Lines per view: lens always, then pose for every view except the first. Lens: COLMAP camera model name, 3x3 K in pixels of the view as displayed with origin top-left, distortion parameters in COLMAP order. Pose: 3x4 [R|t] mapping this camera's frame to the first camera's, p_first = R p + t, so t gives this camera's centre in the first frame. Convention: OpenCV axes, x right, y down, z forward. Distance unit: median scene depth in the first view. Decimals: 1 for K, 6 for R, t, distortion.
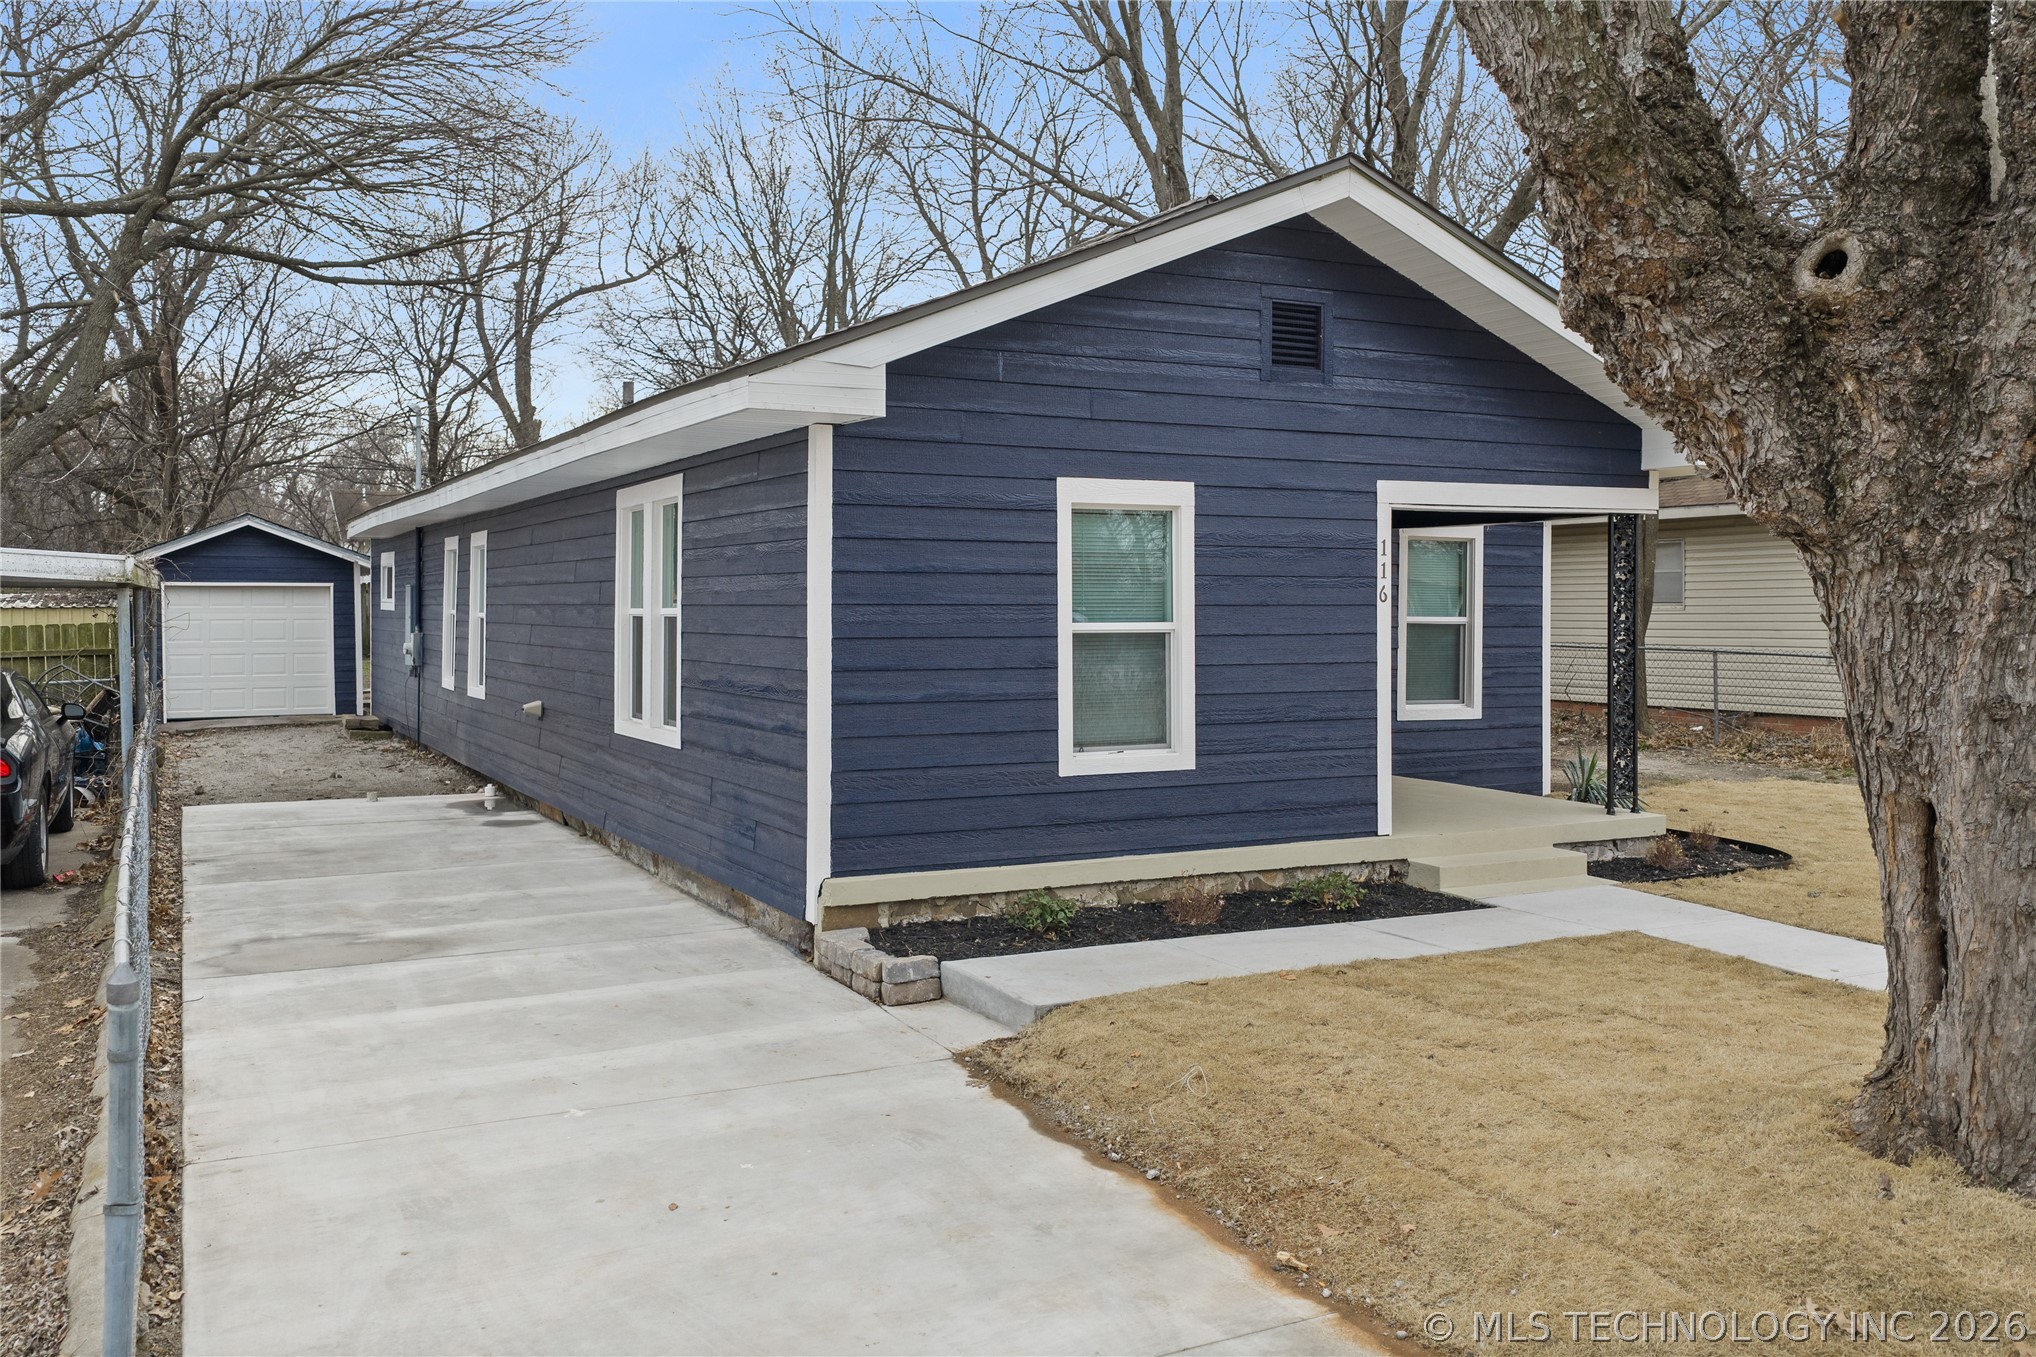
lens RADIAL K [[1718.1, 0, 1059.1], [0, 1718.1, 632.9], [0, 0, 1]] dist [0.004971, -0.006352]
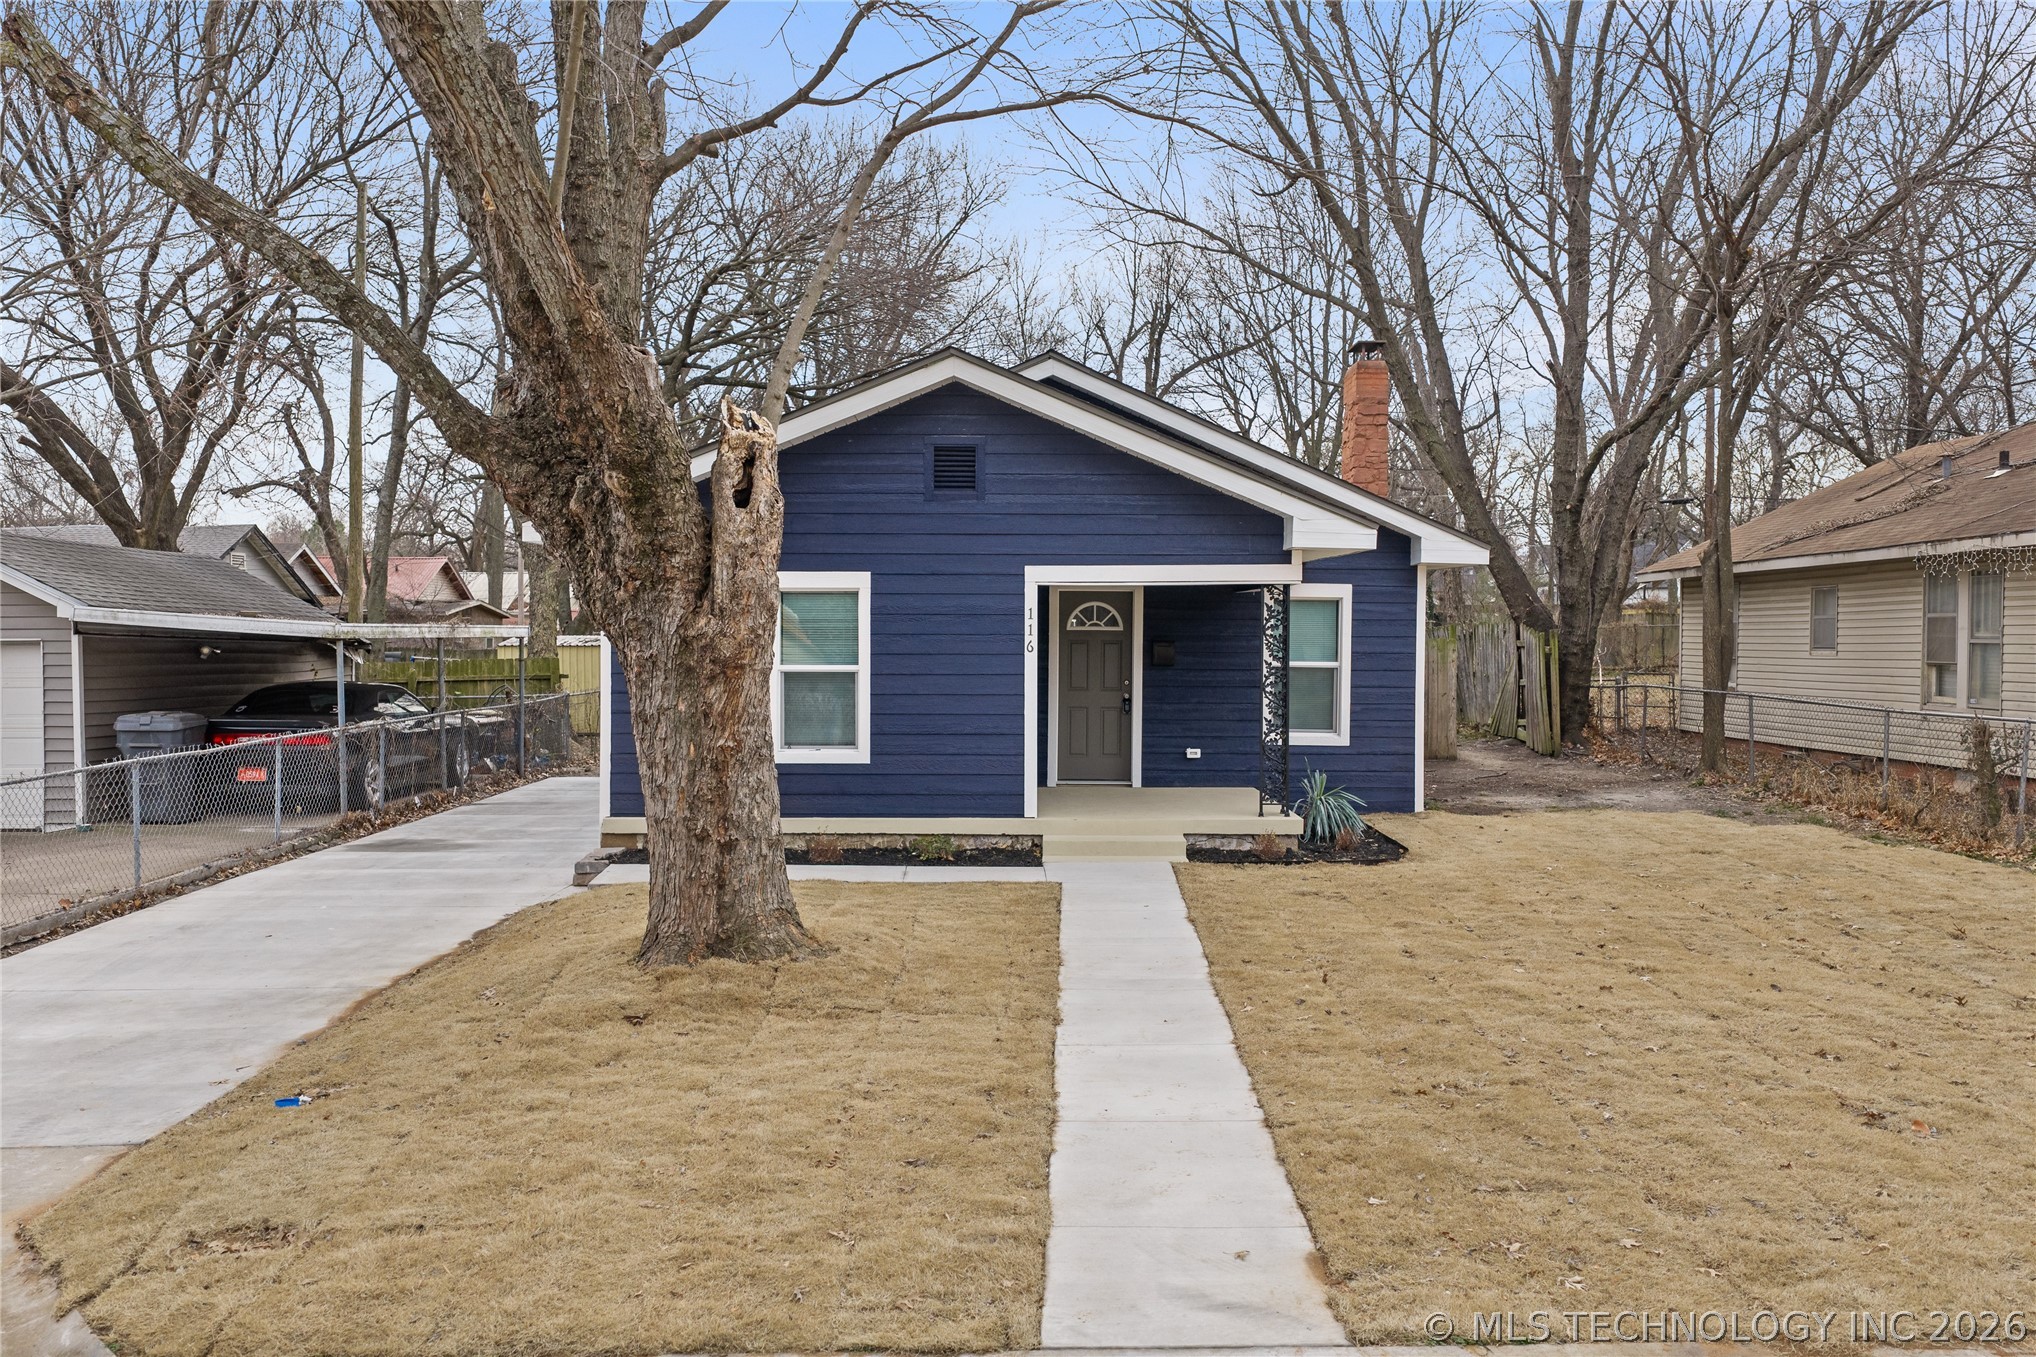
lens RADIAL K [[1749.3, 0, 1074.5], [0, 1749.3, 680.1], [0, 0, 1]] dist [0.120156, -0.000047]
pose [[0.894784, 0.012095, -0.446335, 0.864198], [-0.009334, 0.999921, 0.008384, -0.007347], [0.446402, -0.003336, 0.894827, -0.270331]]
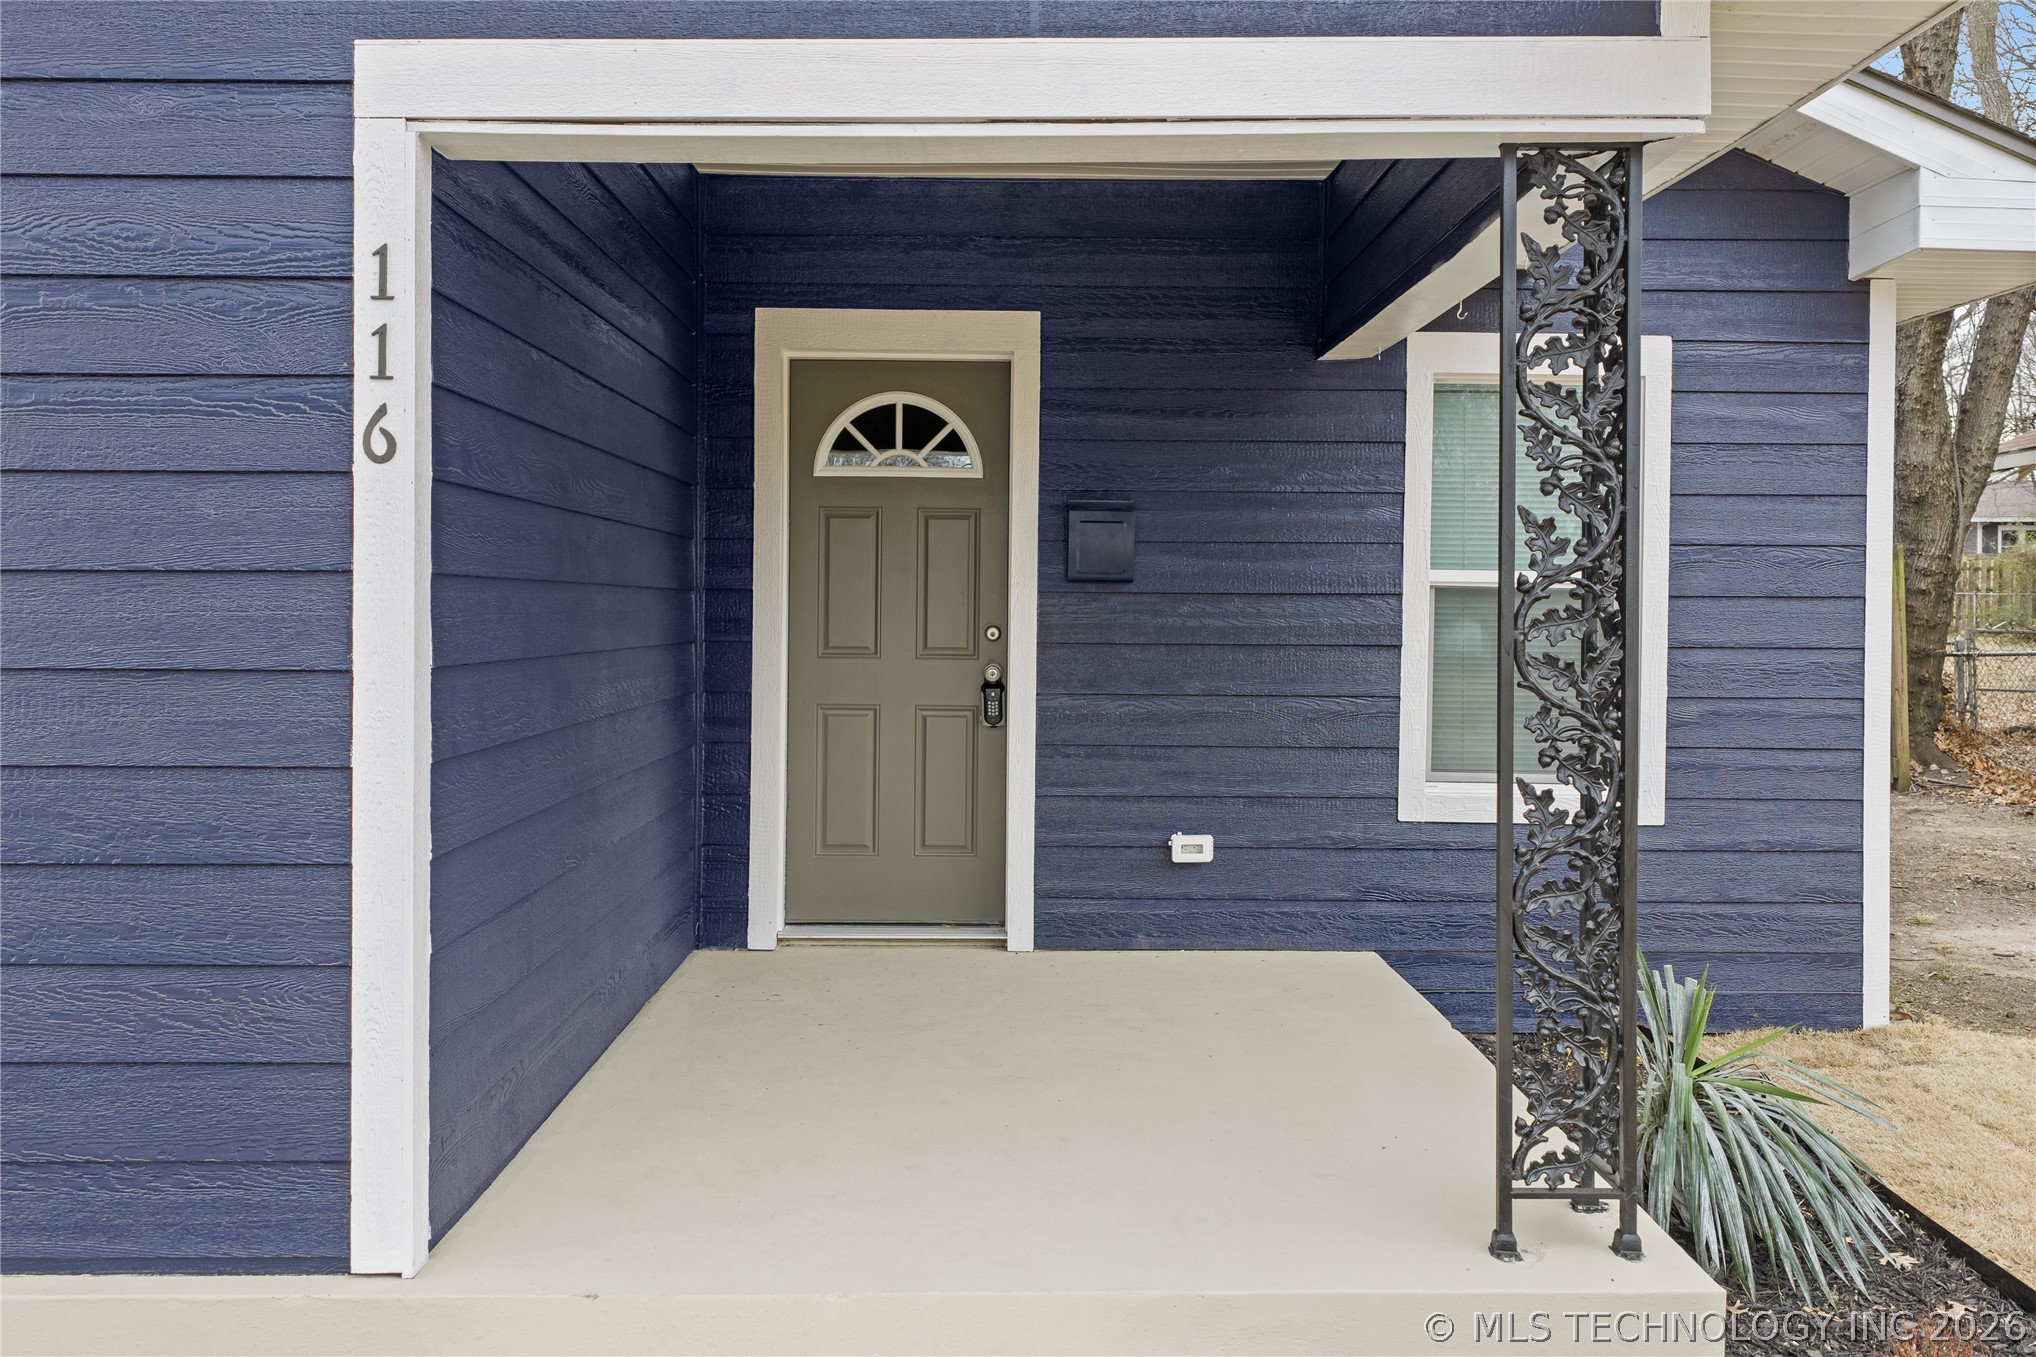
lens RADIAL K [[1718.1, 0, 1059.1], [0, 1718.1, 632.9], [0, 0, 1]] dist [0.004971, -0.006352]
pose [[0.886488, 0.009459, -0.462654, 0.424302], [-0.011917, 0.999926, -0.002390, 0.010145], [0.462597, 0.007632, 0.886536, 0.798117]]
